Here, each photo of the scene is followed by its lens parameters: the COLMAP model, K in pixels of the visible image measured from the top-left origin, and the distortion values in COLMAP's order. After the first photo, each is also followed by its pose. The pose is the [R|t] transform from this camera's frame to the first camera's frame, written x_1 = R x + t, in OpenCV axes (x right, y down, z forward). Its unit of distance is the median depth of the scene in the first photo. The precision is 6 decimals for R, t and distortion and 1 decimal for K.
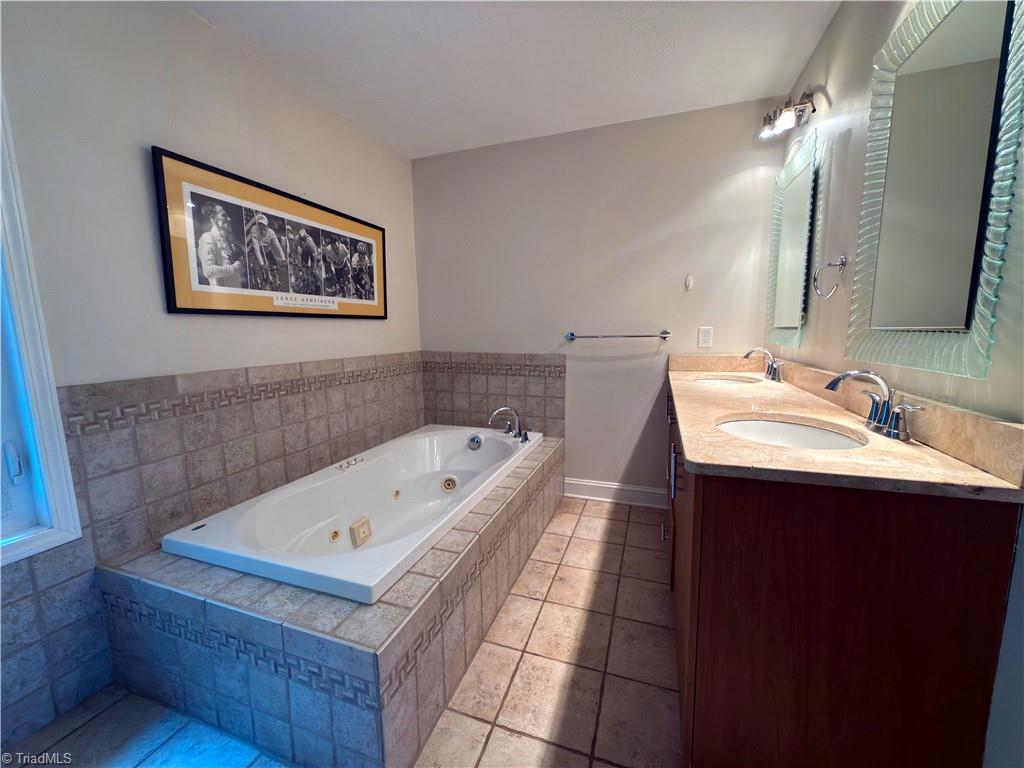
lens RADIAL K [[409.0, 0, 512.8], [0, 409.0, 382.4], [0, 0, 1]] dist [0.000815, -0.000773]
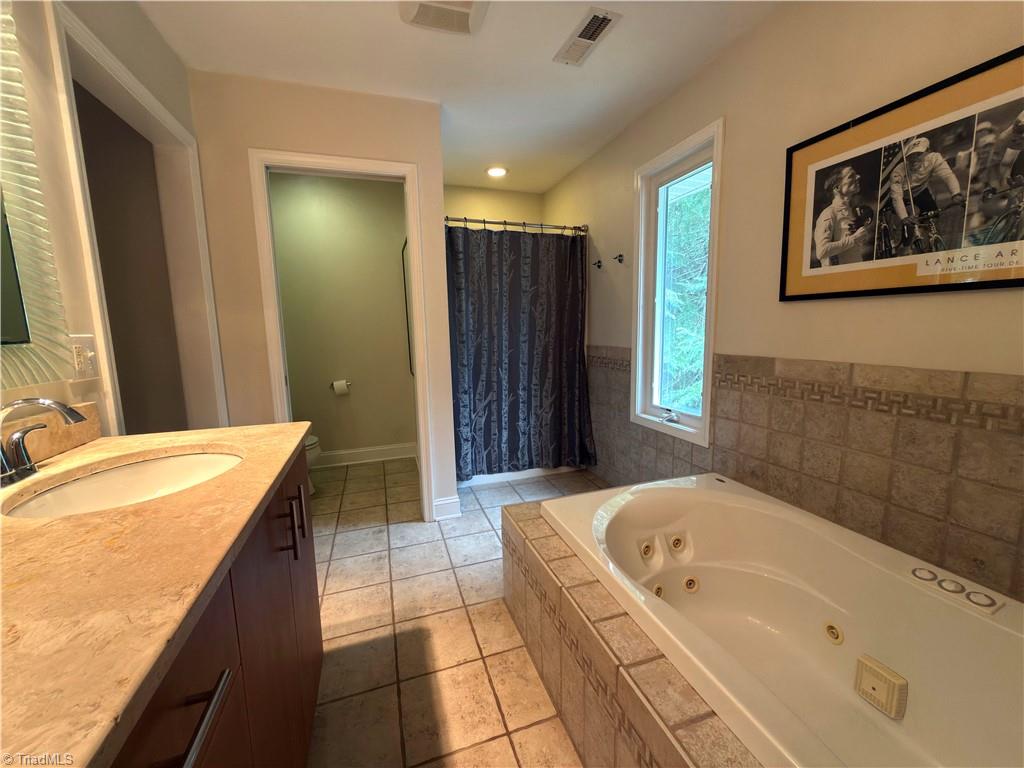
lens RADIAL K [[409.0, 0, 514.0], [0, 409.0, 382.8], [0, 0, 1]] dist [0.000815, -0.000773]
pose [[-0.783832, 0.115520, -0.610133, 0.343056], [-0.049992, 0.967616, 0.247428, -0.159764], [0.618957, 0.224444, -0.752674, 1.177450]]
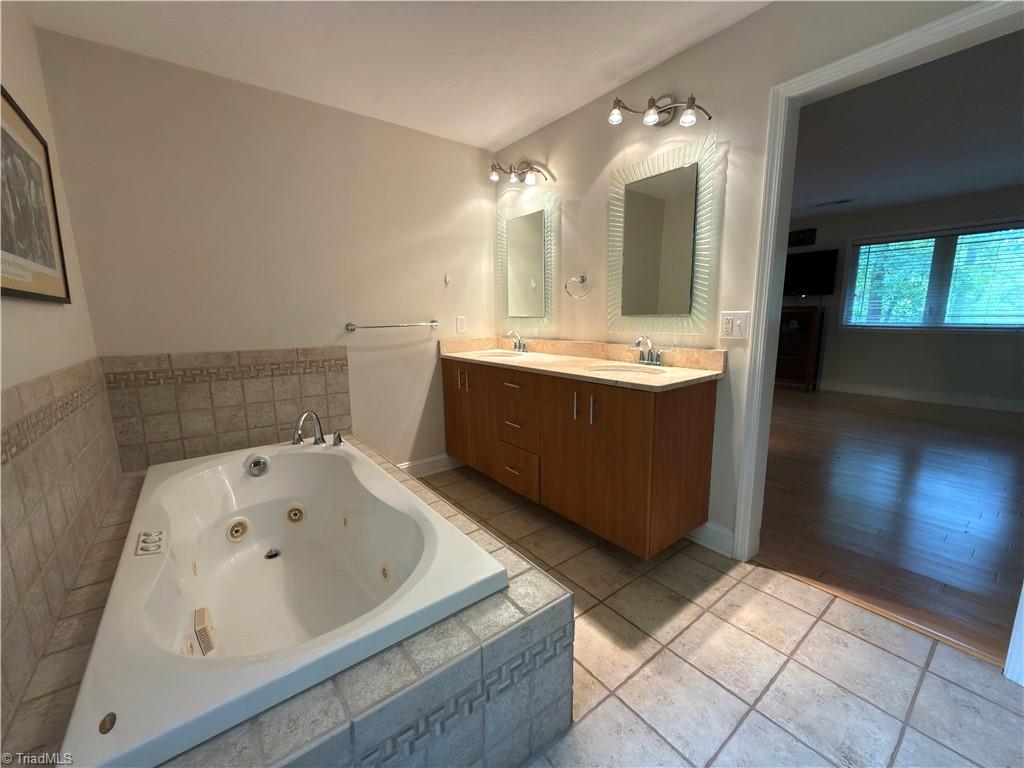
lens RADIAL K [[409.0, 0, 512.9], [0, 409.0, 383.4], [0, 0, 1]] dist [0.000815, -0.000773]
pose [[0.542088, -0.136414, 0.829175, -0.683195], [0.119115, 0.989246, 0.084875, -0.025996], [-0.831837, 0.052758, 0.552508, 0.242556]]
